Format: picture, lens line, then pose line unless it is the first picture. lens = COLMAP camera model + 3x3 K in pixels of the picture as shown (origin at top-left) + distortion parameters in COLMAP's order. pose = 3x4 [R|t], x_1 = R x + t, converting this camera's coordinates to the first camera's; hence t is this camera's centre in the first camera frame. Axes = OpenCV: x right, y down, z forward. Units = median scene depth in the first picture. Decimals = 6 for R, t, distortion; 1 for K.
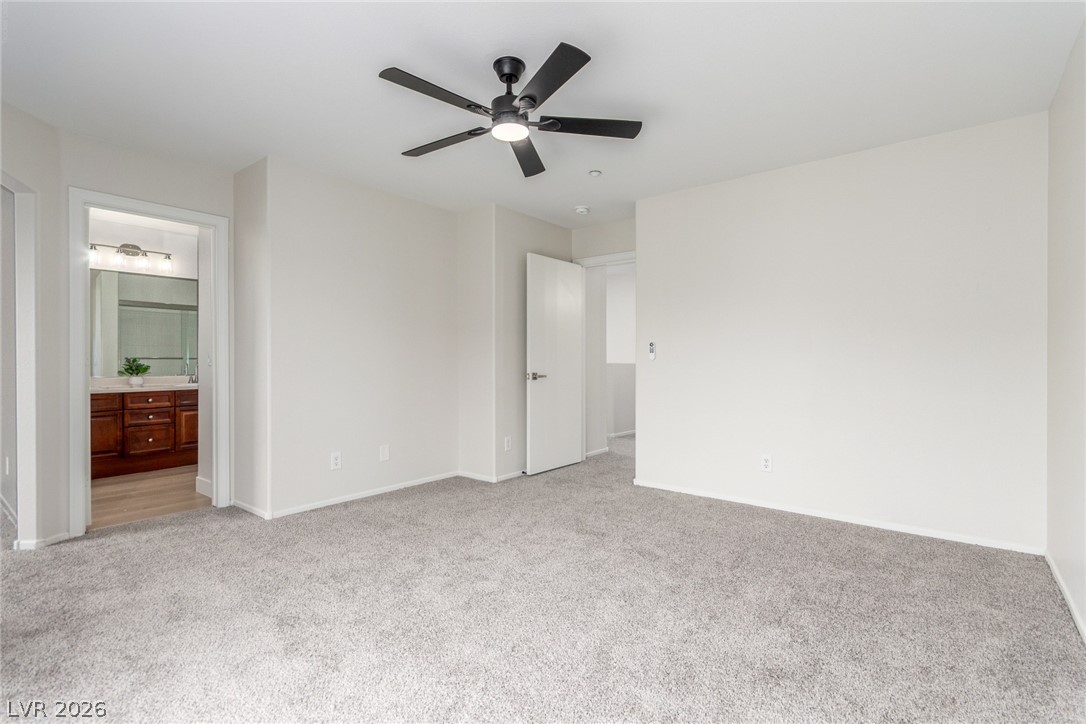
lens RADIAL K [[503.9, 0, 537.2], [0, 503.9, 360.8], [0, 0, 1]] dist [-0.004449, 0.003134]
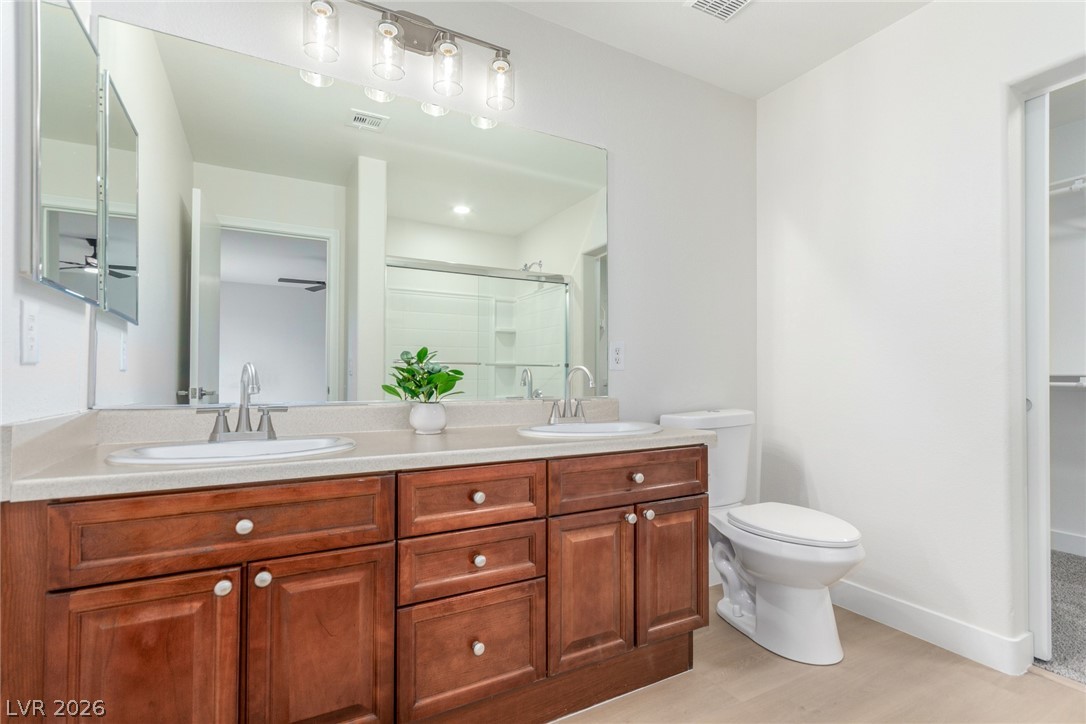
lens RADIAL K [[503.9, 0, 537.7], [0, 503.9, 369.0], [0, 0, 1]] dist [-0.004449, 0.003134]
pose [[0.919856, -0.006897, -0.392195, -0.636733], [0.000151, 0.999852, -0.017230, 0.015924], [0.392256, 0.015790, 0.919721, 0.768265]]
